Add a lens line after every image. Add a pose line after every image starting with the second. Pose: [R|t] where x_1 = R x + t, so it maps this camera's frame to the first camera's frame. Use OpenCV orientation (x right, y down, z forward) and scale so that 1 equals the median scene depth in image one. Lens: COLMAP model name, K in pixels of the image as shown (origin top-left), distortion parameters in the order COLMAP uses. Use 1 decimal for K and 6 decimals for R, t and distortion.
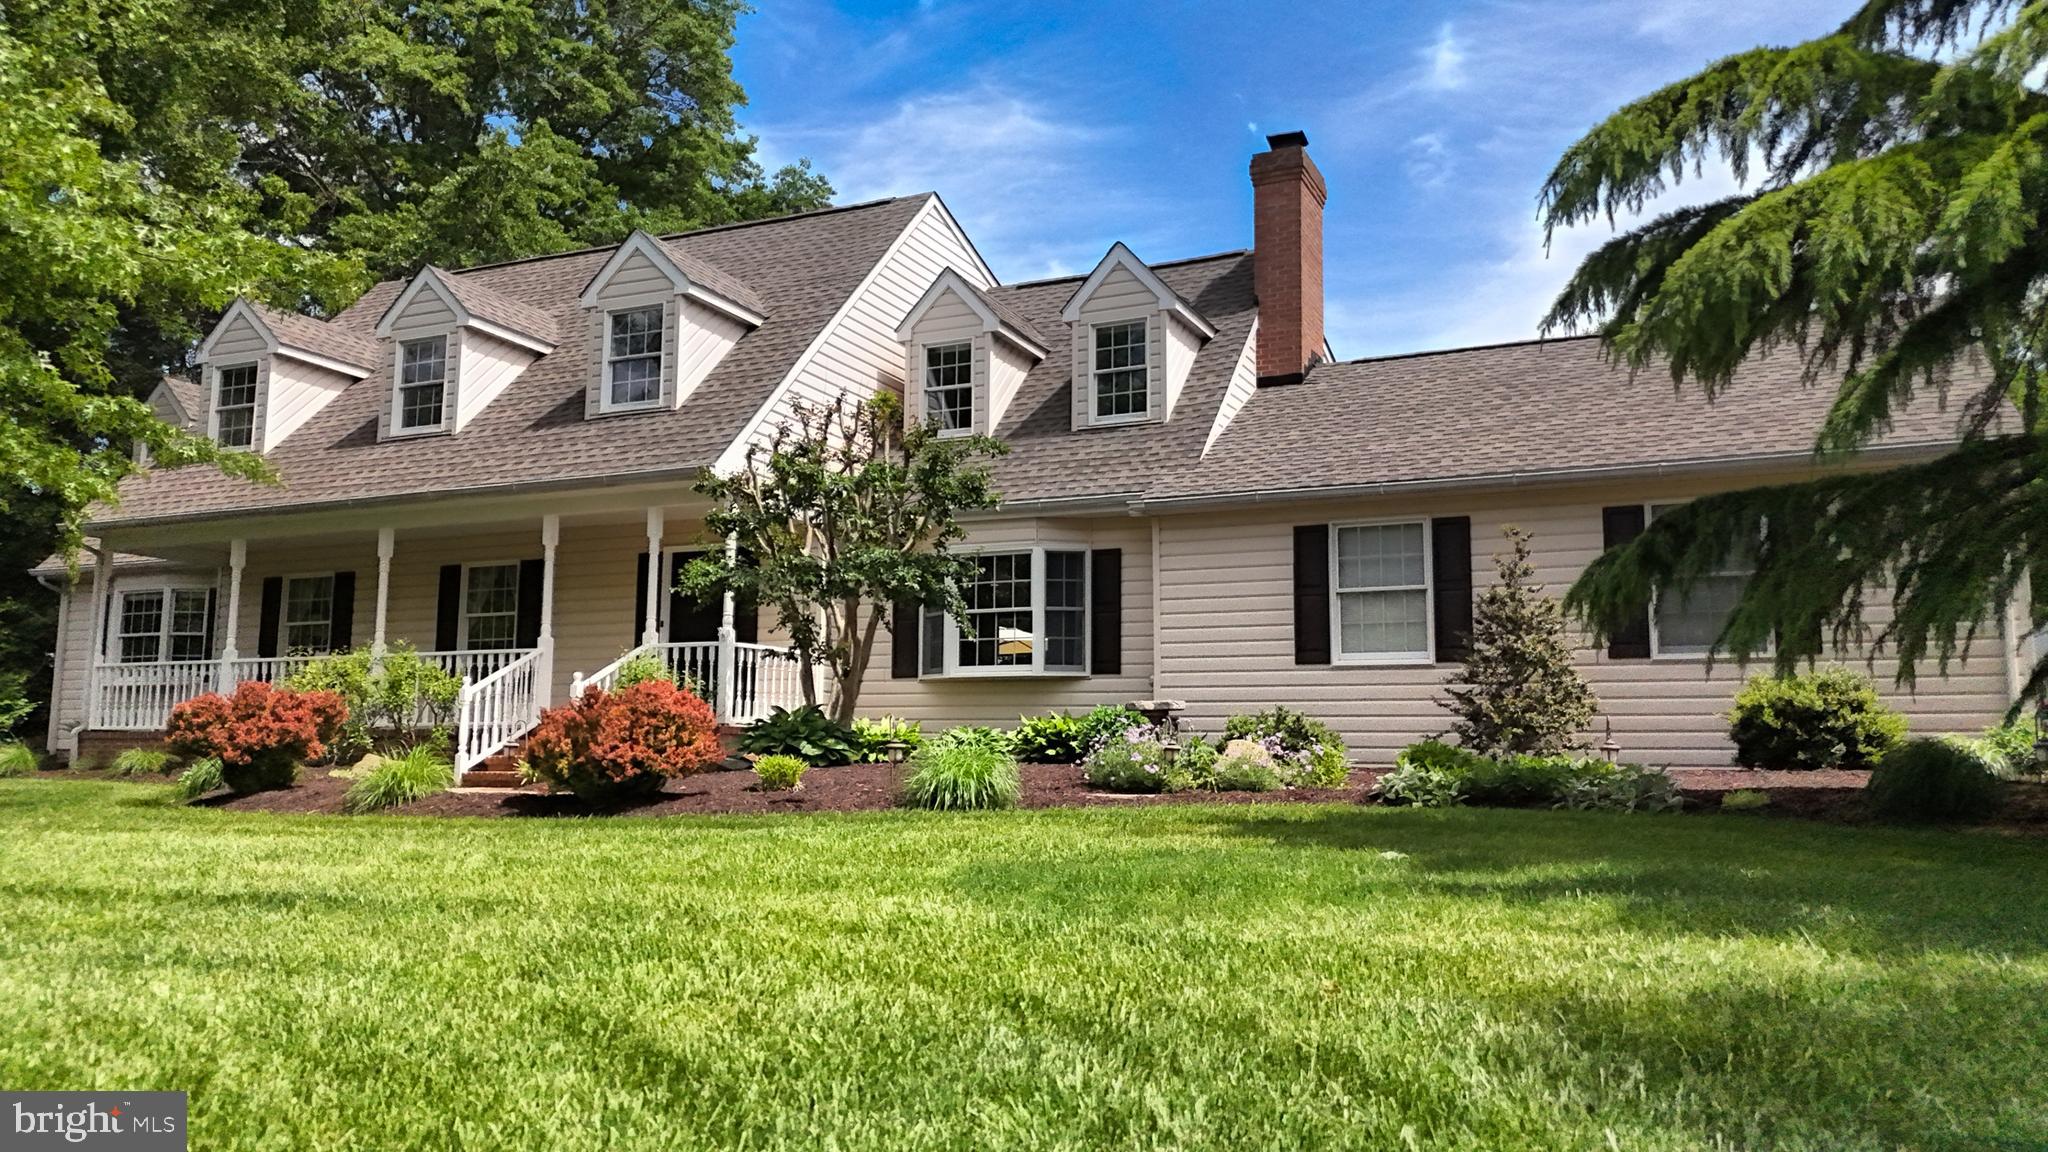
lens RADIAL K [[1501.0, 0, 1034.3], [0, 1501.0, 585.5], [0, 0, 1]] dist [0.044325, -0.032645]
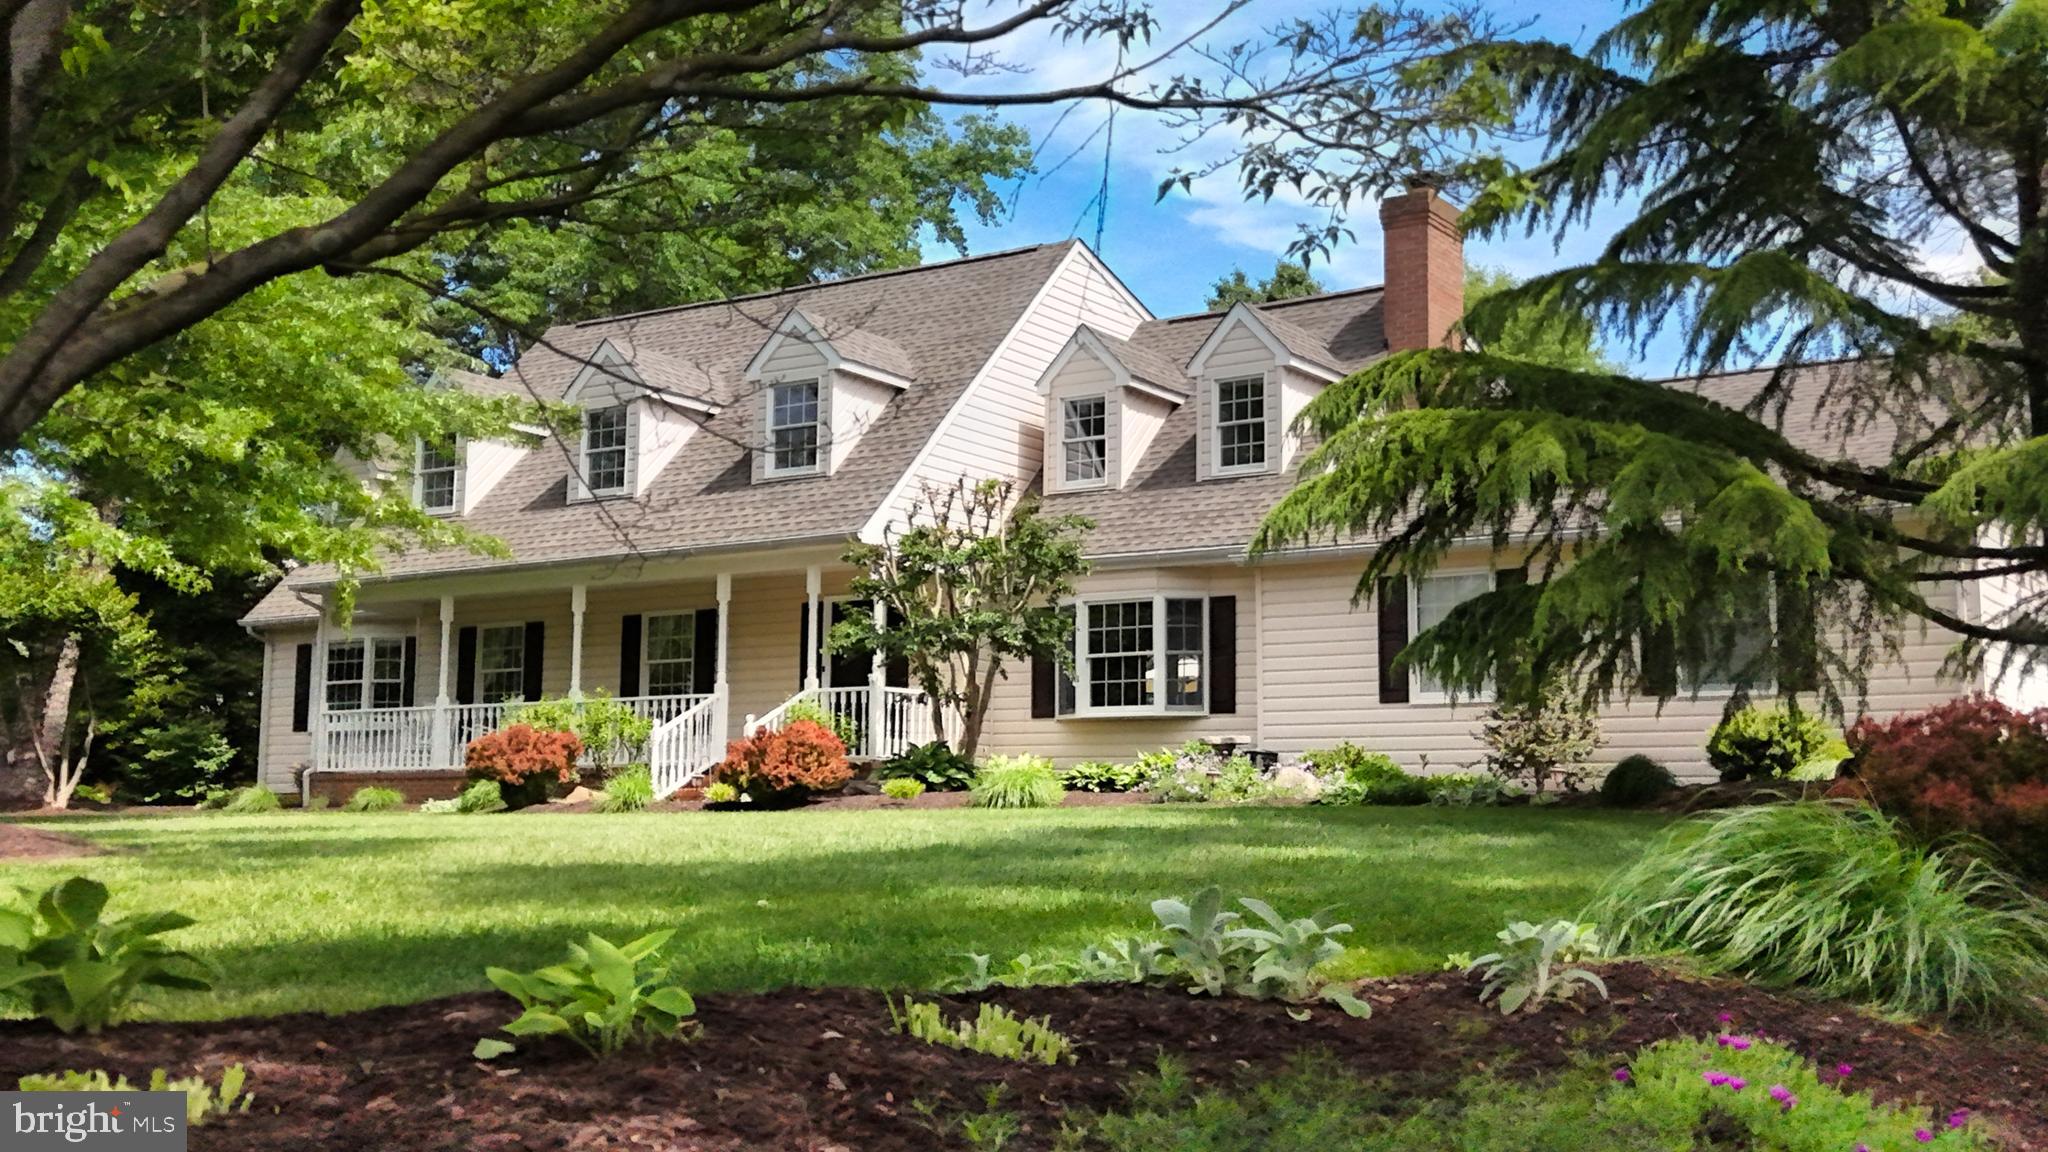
lens RADIAL K [[2156.6, 0, 1015.7], [0, 2156.6, 565.1], [0, 0, 1]] dist [0.091693, 0.000000]
pose [[0.985794, -0.019905, -0.166778, 0.157757], [0.018432, 0.999776, -0.010379, -0.032586], [0.166947, 0.007158, 0.985940, -0.534893]]
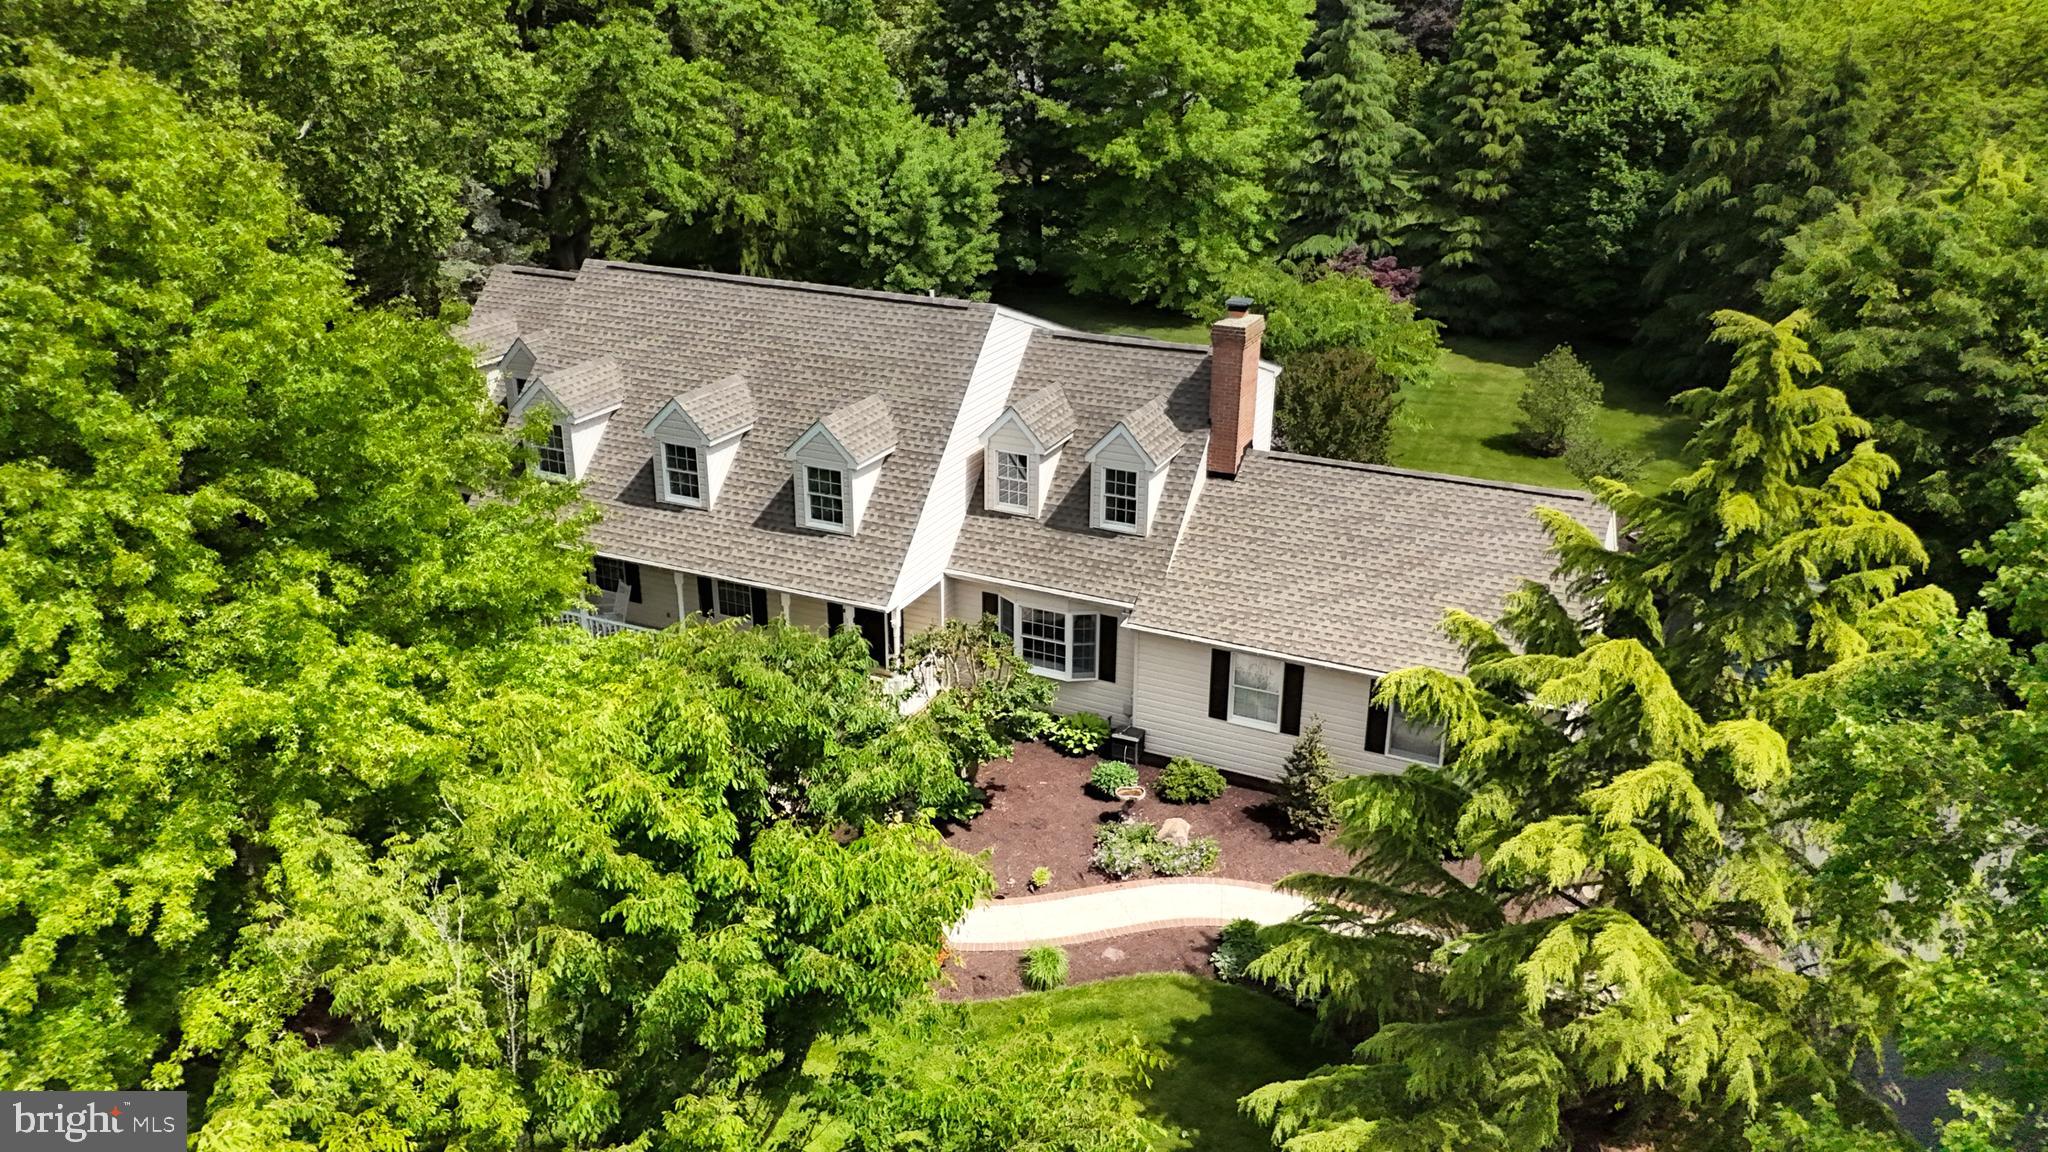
lens RADIAL K [[1501.0, 0, 1015.3], [0, 1501.0, 564.5], [0, 0, 1]] dist [0.044325, -0.032645]
pose [[0.999840, -0.000600, -0.017854, -0.028530], [0.009147, 0.875661, 0.482840, -0.901972], [0.015344, -0.482926, 0.875527, -0.482607]]
